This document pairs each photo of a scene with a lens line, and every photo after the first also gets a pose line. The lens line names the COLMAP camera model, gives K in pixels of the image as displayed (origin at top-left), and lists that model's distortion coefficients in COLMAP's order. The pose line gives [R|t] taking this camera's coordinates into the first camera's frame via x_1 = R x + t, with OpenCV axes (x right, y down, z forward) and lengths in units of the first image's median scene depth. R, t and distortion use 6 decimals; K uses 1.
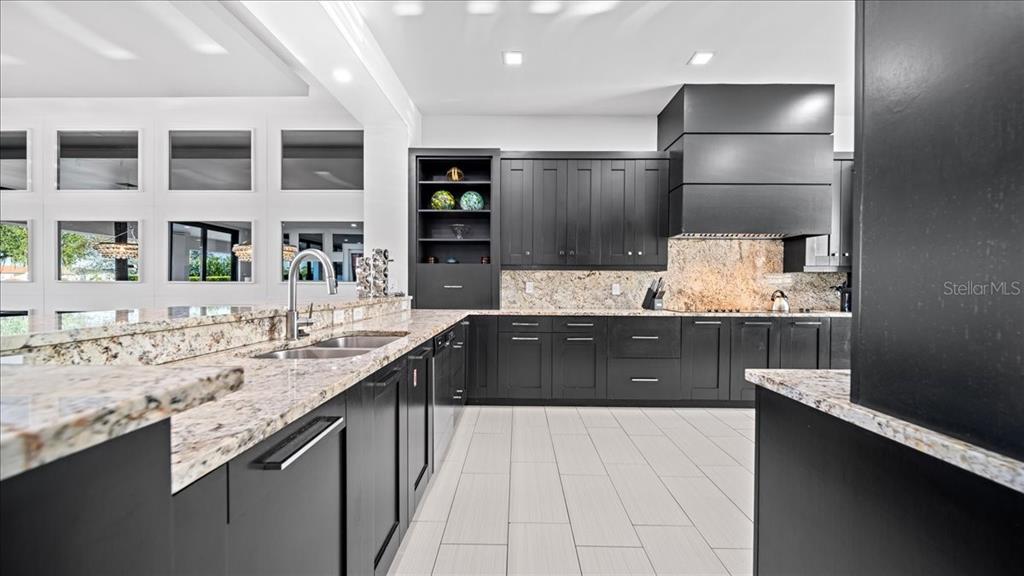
lens RADIAL K [[352.6, 0, 512.0], [0, 352.6, 288.0], [0, 0, 1]] dist [-0.000161, -0.000055]
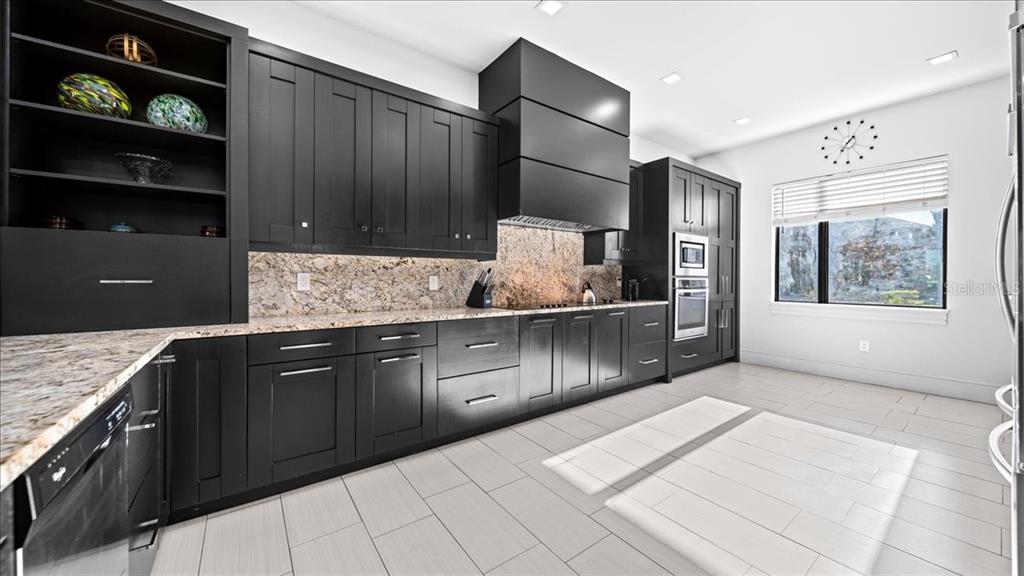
lens RADIAL K [[359.6, 0, 509.3], [0, 359.6, 280.9], [0, 0, 1]] dist [-0.008821, -0.000238]
pose [[0.797059, -0.007275, 0.603857, -0.044740], [0.007461, 0.999970, 0.002200, -0.001471], [-0.603855, 0.002751, 0.797090, 0.297312]]
